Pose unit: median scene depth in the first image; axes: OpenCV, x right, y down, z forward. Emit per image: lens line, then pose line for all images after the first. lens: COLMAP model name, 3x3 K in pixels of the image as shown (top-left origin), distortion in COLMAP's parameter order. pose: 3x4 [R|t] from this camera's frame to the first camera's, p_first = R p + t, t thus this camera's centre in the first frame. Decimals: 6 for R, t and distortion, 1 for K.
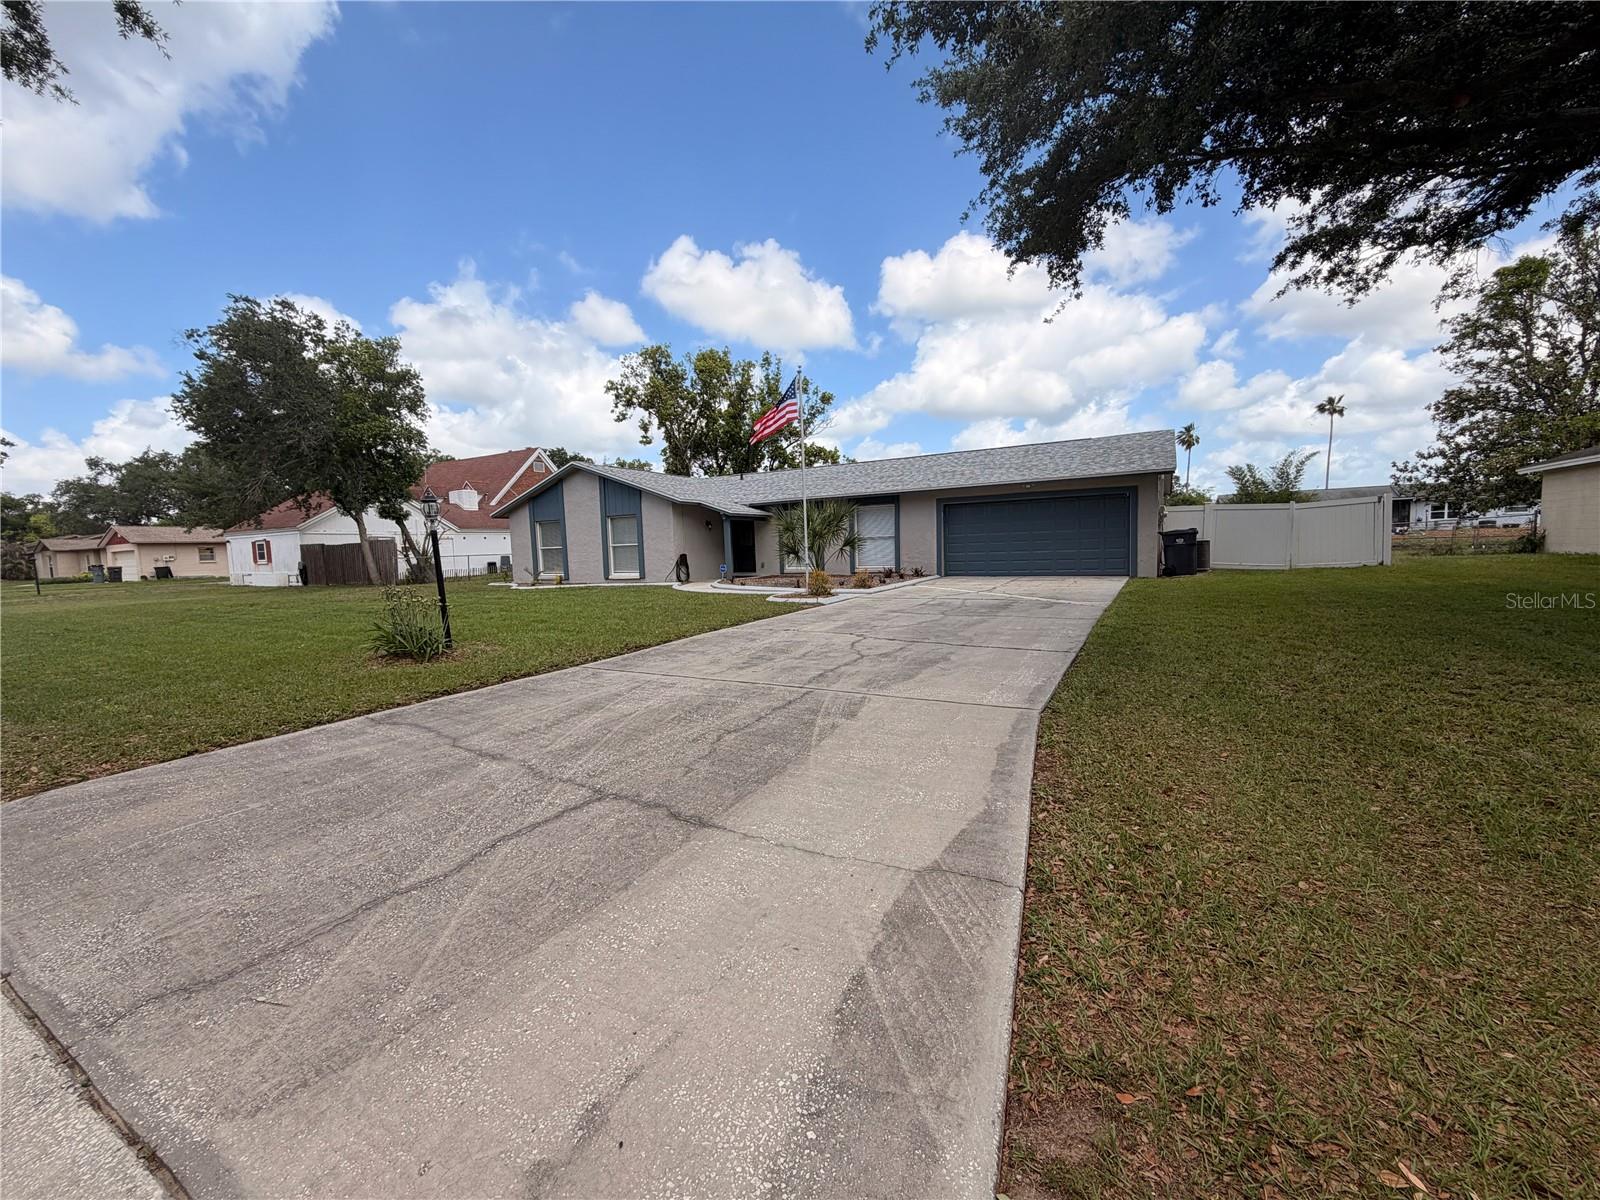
lens RADIAL K [[640.2, 0, 800.0], [0, 640.2, 600.0], [0, 0, 1]] dist [-0.000890, -0.000495]
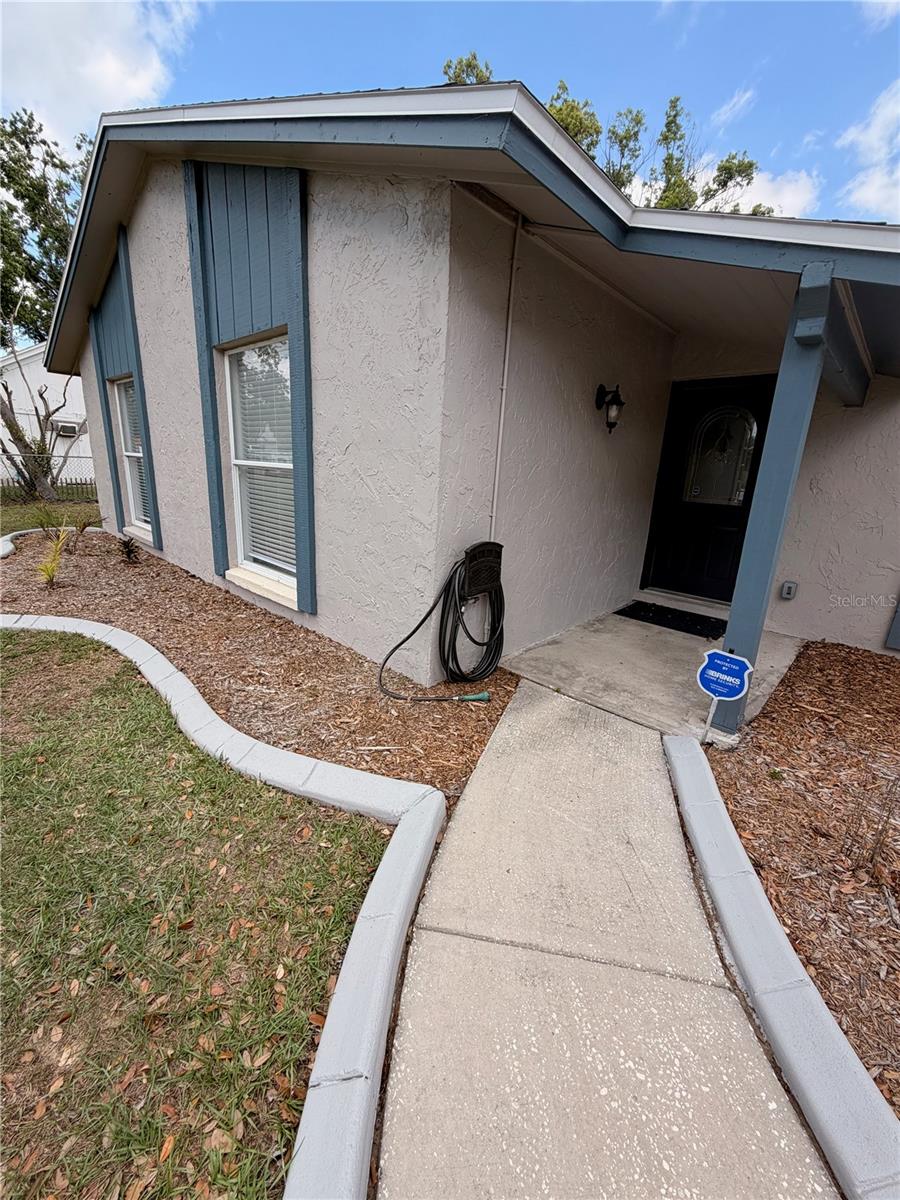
lens RADIAL K [[480.2, 0, 454.1], [0, 480.2, 598.7], [0, 0, 1]] dist [-0.000890, -0.000495]
pose [[0.968218, 0.143781, -0.204650, -0.152398], [-0.105166, 0.976433, 0.188464, -0.076857], [0.226925, -0.160952, 0.960521, 0.820522]]
